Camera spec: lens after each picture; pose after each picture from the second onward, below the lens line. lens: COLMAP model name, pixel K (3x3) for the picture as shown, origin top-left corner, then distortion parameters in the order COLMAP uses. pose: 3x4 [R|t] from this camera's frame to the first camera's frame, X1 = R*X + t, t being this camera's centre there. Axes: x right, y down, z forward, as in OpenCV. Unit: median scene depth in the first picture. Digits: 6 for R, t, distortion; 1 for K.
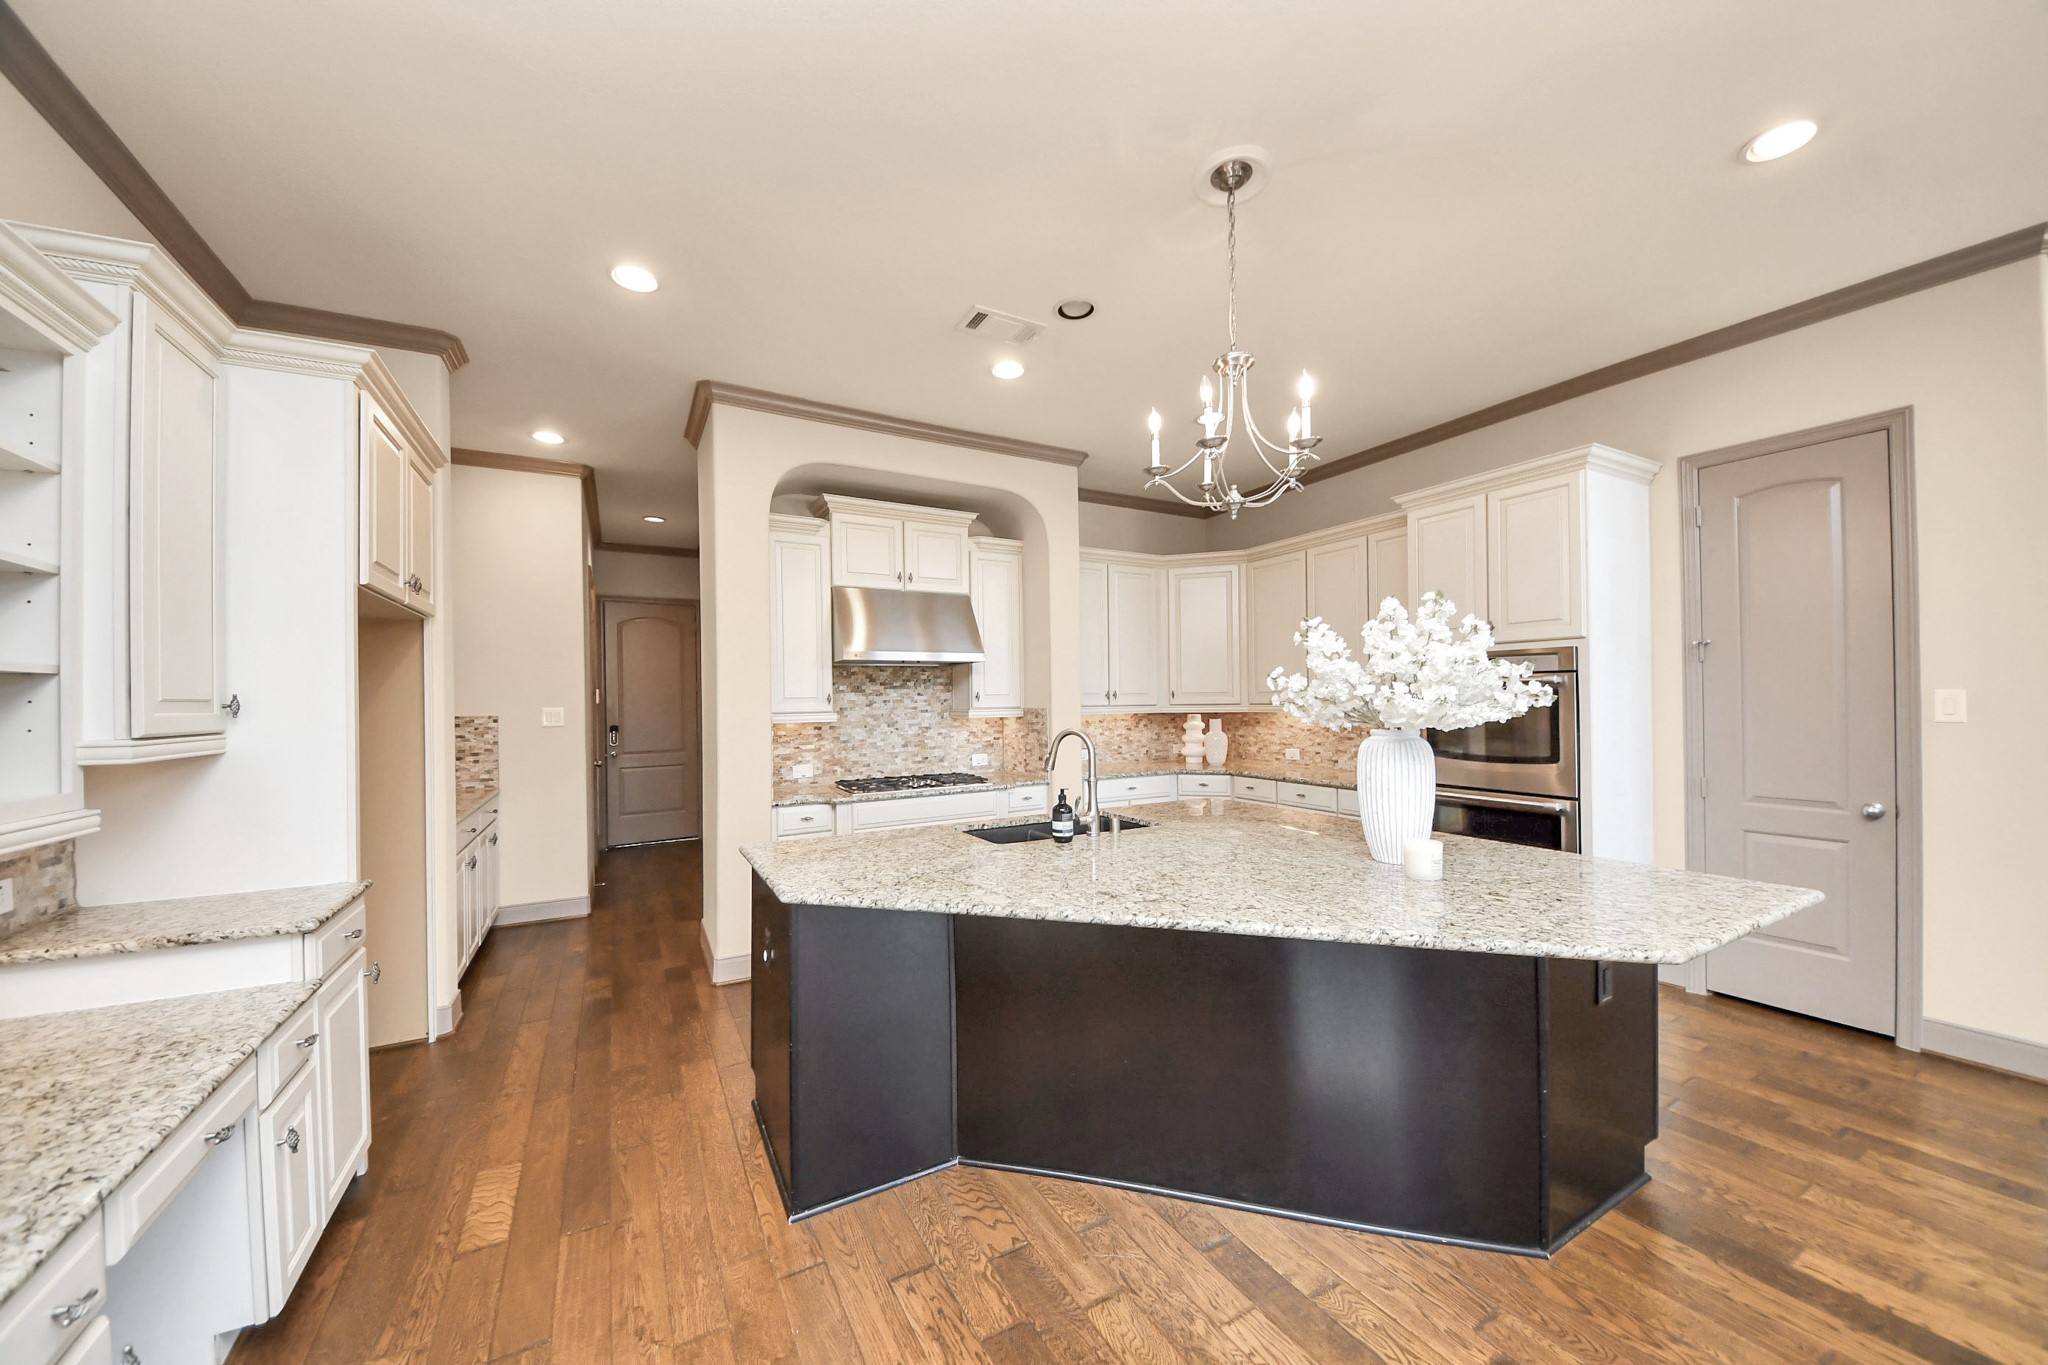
lens RADIAL K [[734.2, 0, 1017.3], [0, 734.2, 694.3], [0, 0, 1]] dist [0.032695, -0.018002]
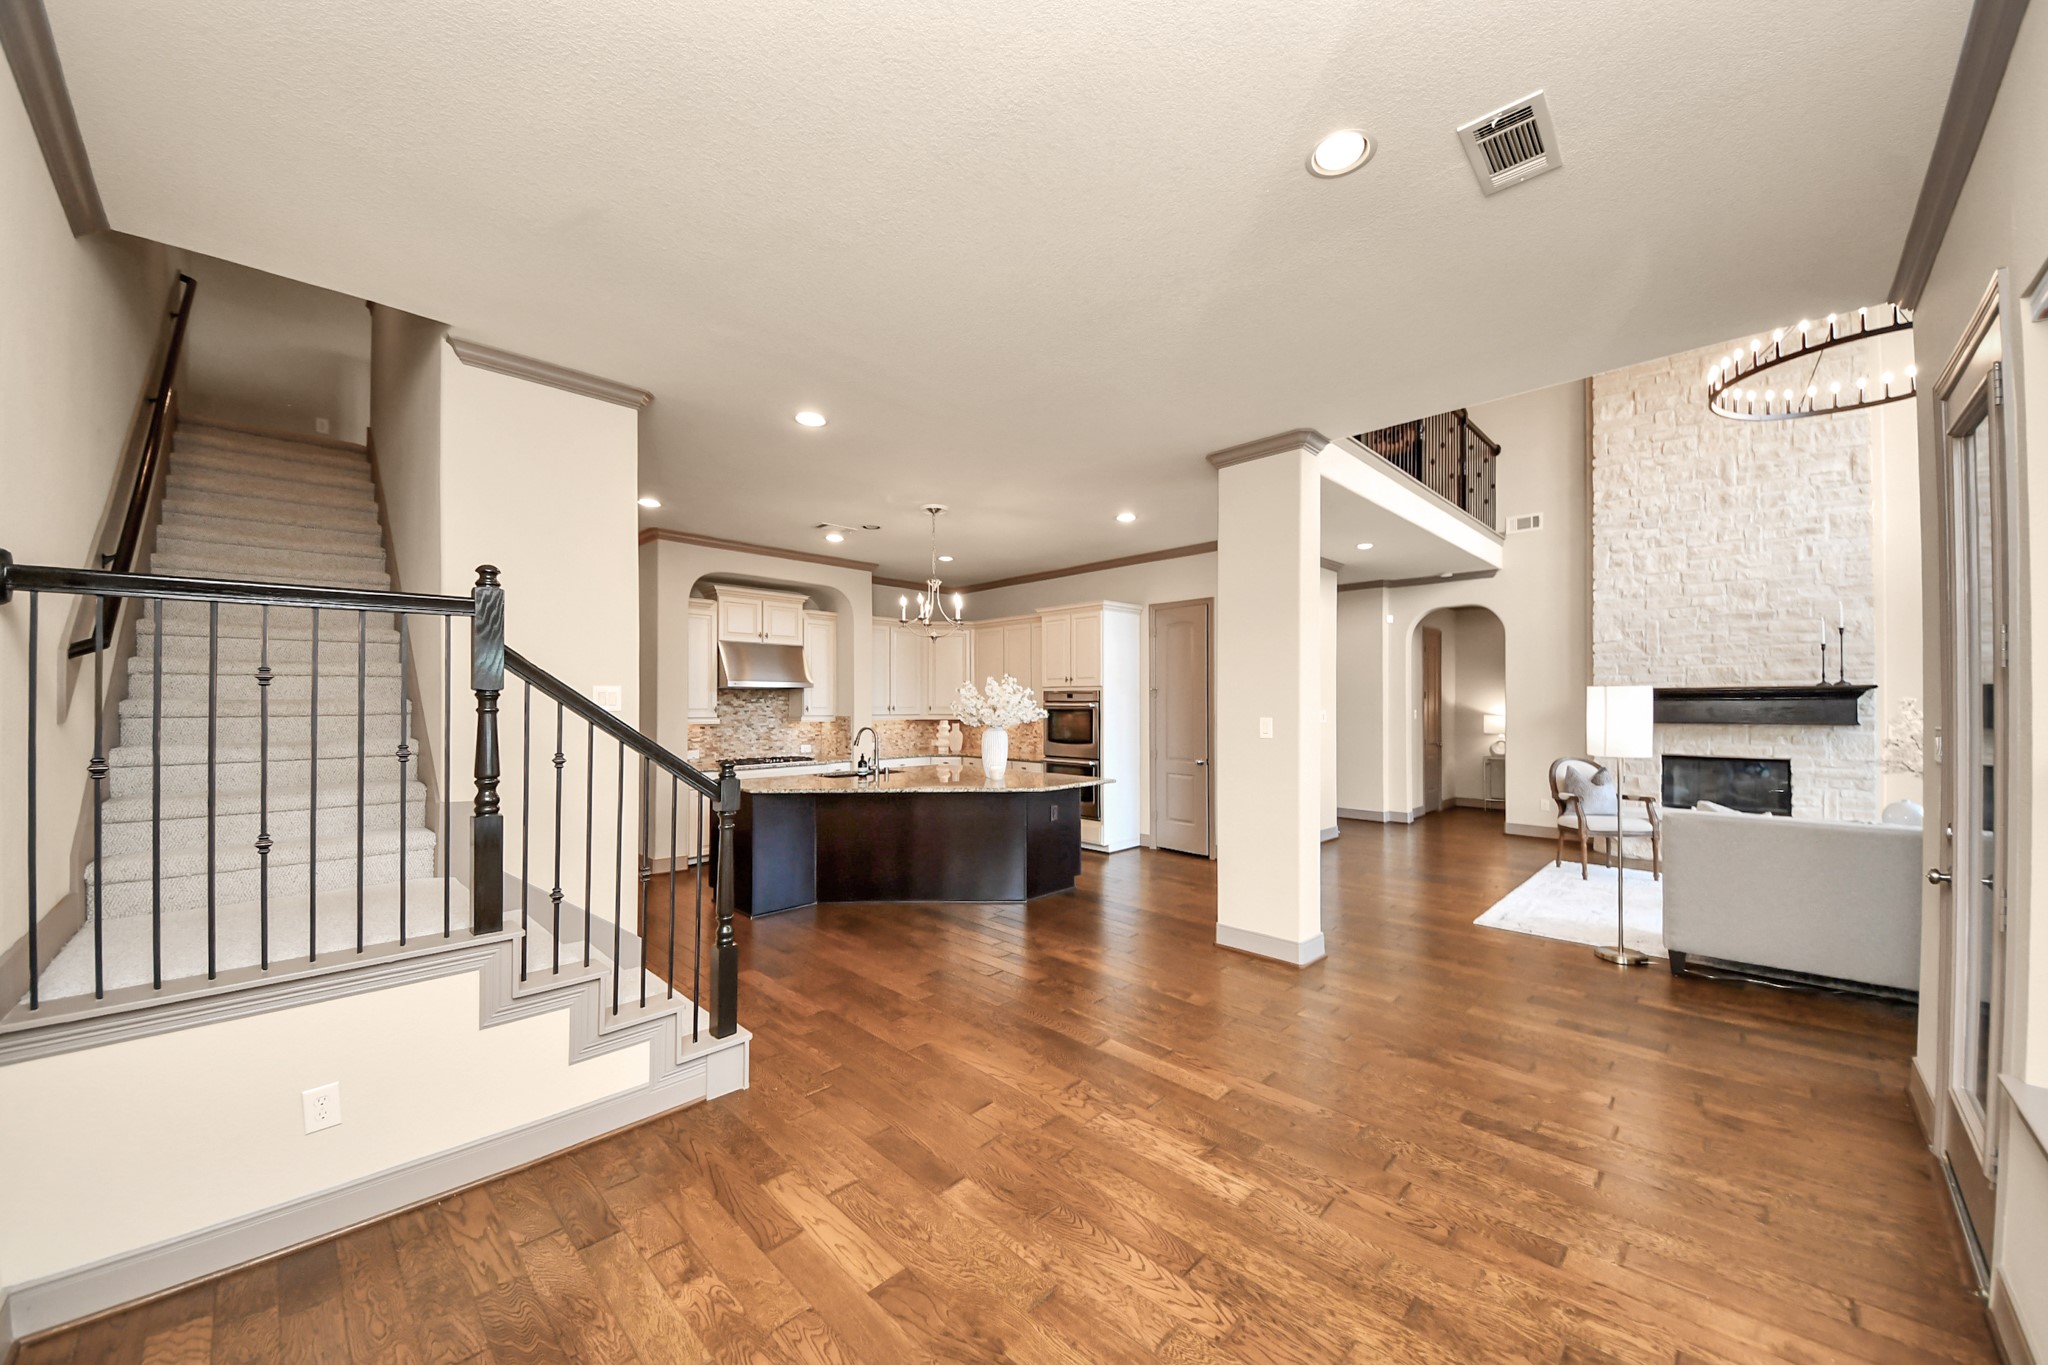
lens RADIAL K [[722.2, 0, 1019.7], [0, 722.2, 692.0], [0, 0, 1]] dist [0.036328, -0.024686]
pose [[0.958805, 0.016476, 0.283586, -0.058919], [-0.012537, 0.999798, -0.015700, -0.014493], [-0.283788, 0.011498, 0.958818, -0.679863]]
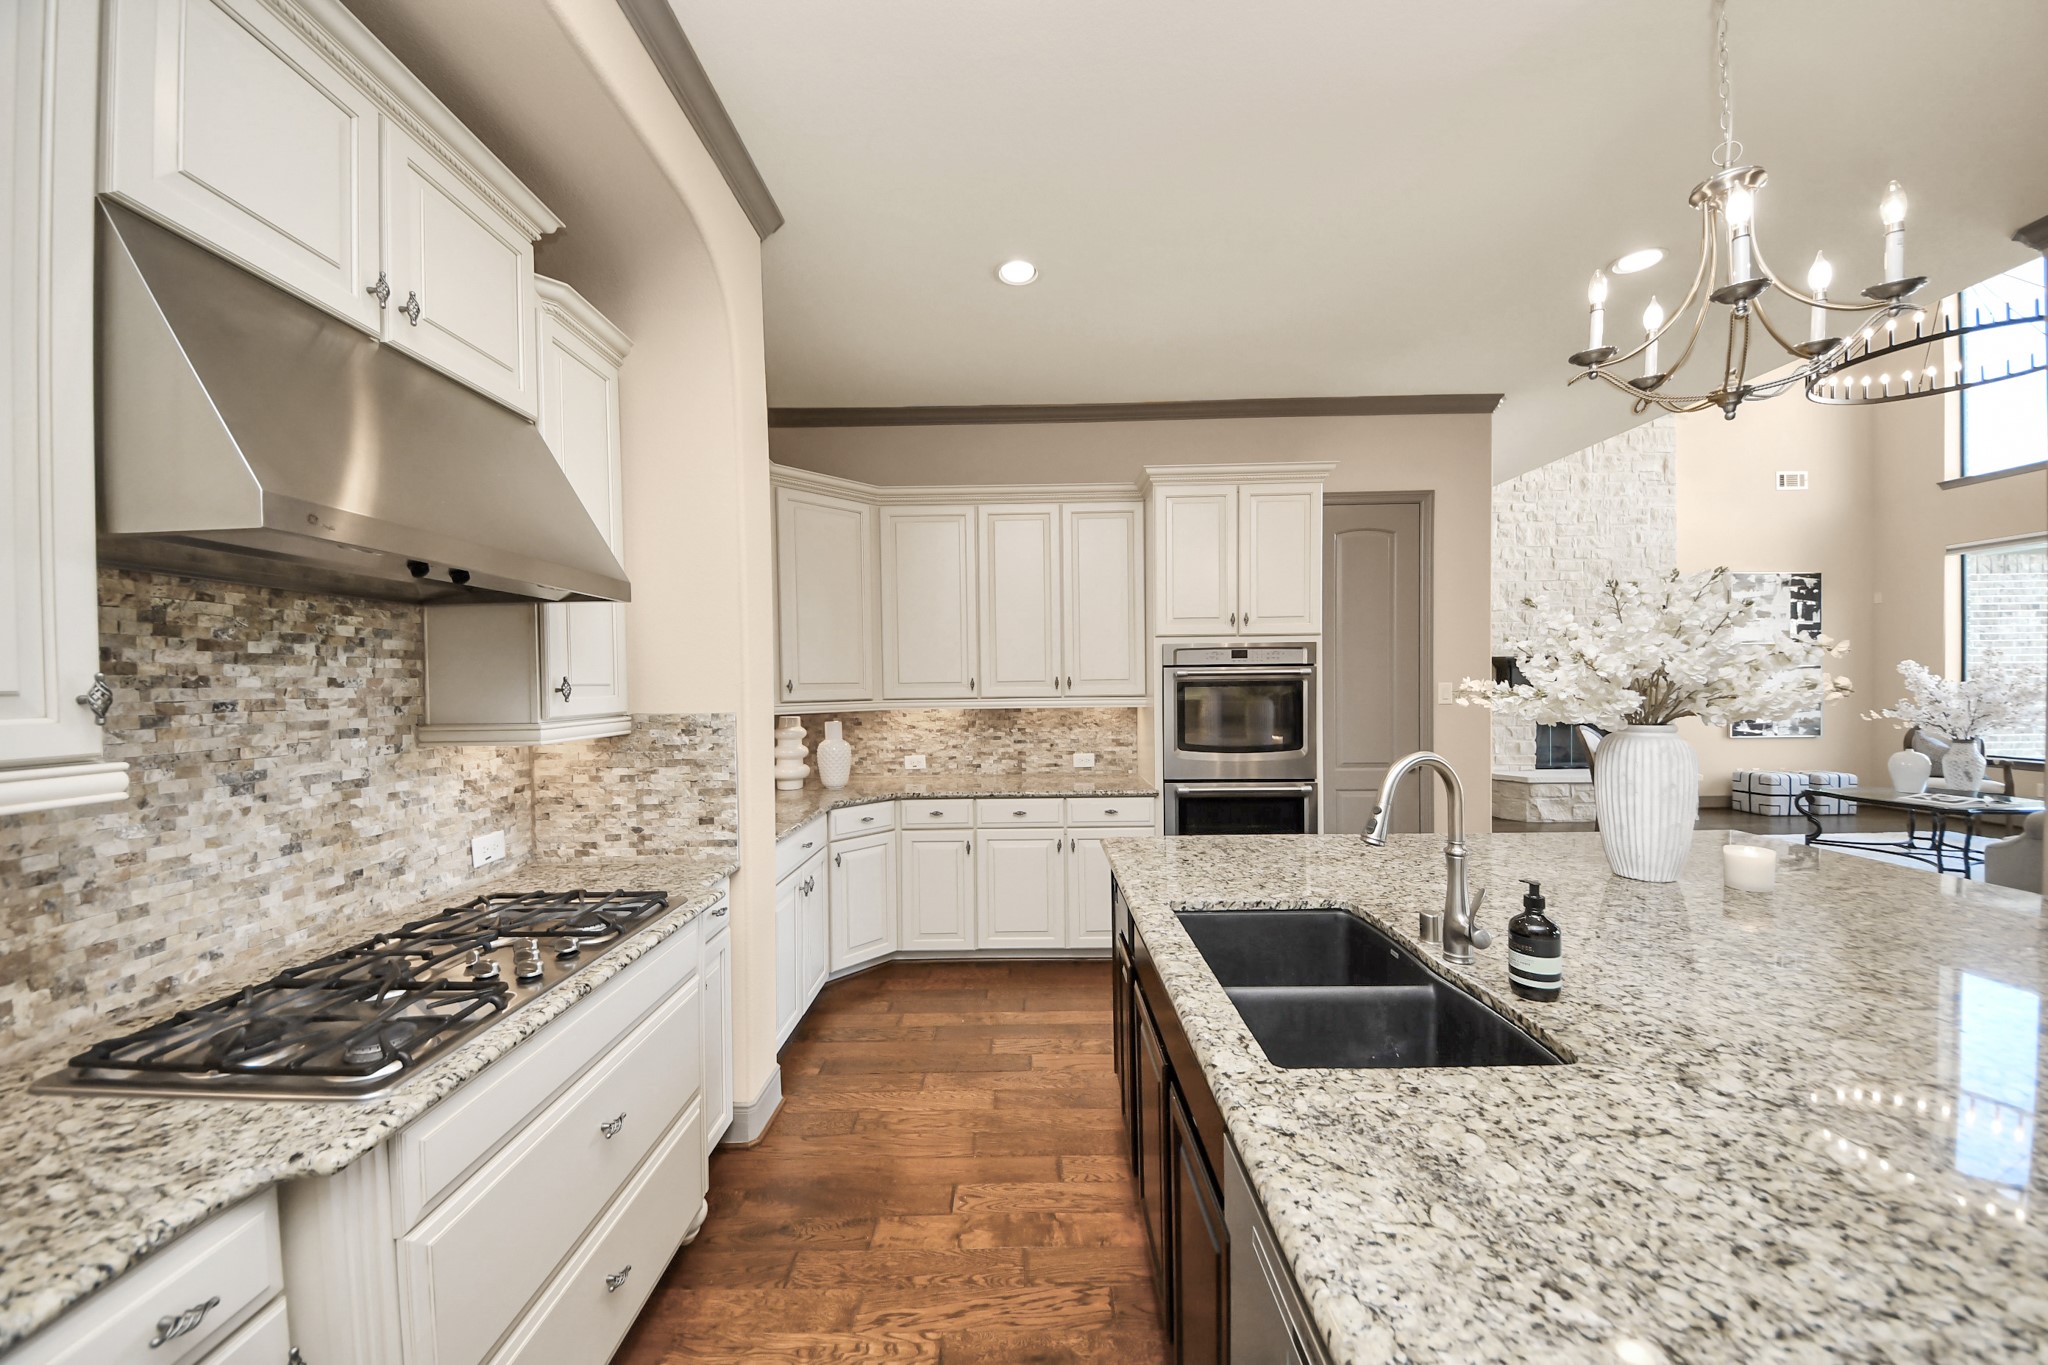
lens RADIAL K [[722.2, 0, 1019.7], [0, 722.2, 692.0], [0, 0, 1]] dist [0.036328, -0.024686]
pose [[0.482482, -0.005028, 0.875891, -0.282884], [0.001641, 0.999987, 0.004836, 0.003226], [-0.875904, -0.000896, 0.482484, 0.603267]]
